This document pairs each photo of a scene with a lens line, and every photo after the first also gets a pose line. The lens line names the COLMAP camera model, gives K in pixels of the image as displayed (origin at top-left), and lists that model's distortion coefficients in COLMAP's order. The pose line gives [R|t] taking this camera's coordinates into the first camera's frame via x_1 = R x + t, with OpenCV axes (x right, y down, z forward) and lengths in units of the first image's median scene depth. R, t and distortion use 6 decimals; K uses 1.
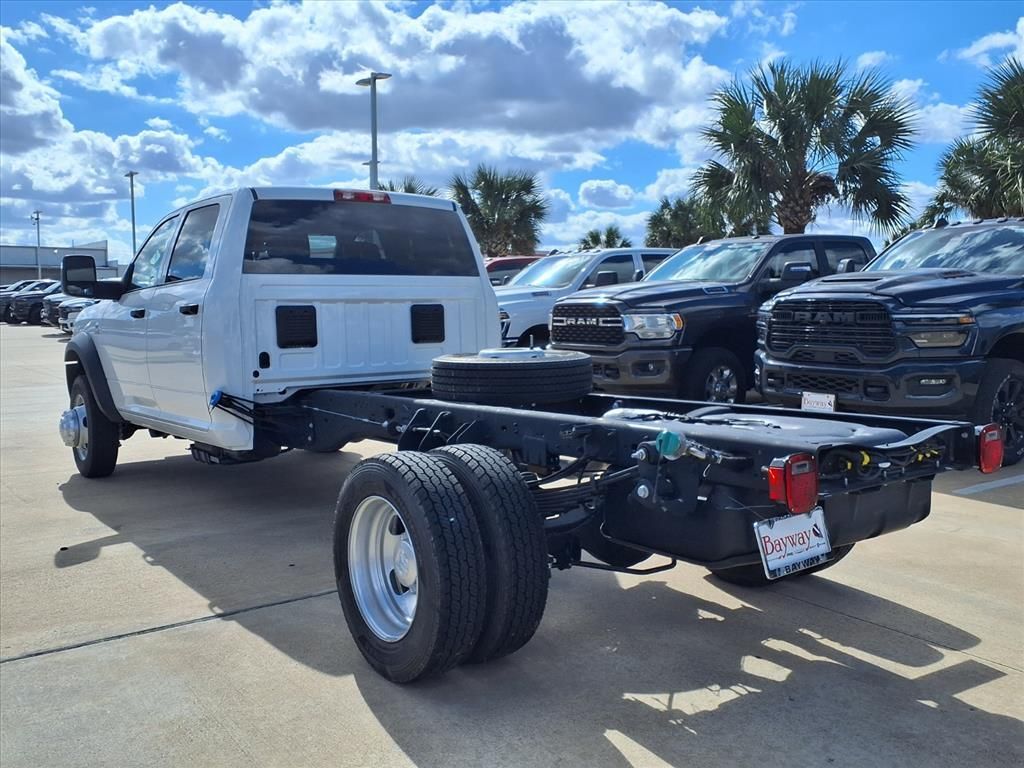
lens RADIAL K [[967.7, 0, 512.0], [0, 967.7, 384.0], [0, 0, 1]] dist [0.001918, -0.002128]
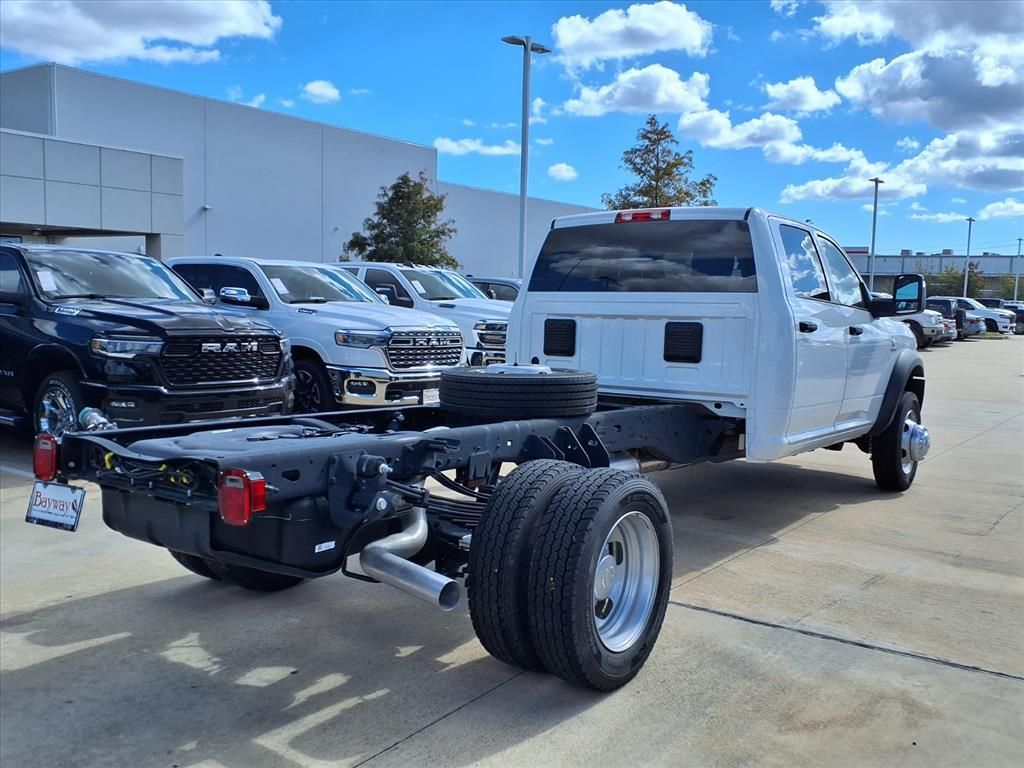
lens RADIAL K [[967.7, 0, 512.0], [0, 967.7, 384.0], [0, 0, 1]] dist [0.001918, -0.002128]
pose [[0.304407, 0.085073, -0.948735, 1.177135], [-0.102687, 0.993130, 0.056107, -0.087934], [0.946991, 0.080343, 0.311052, 0.829326]]
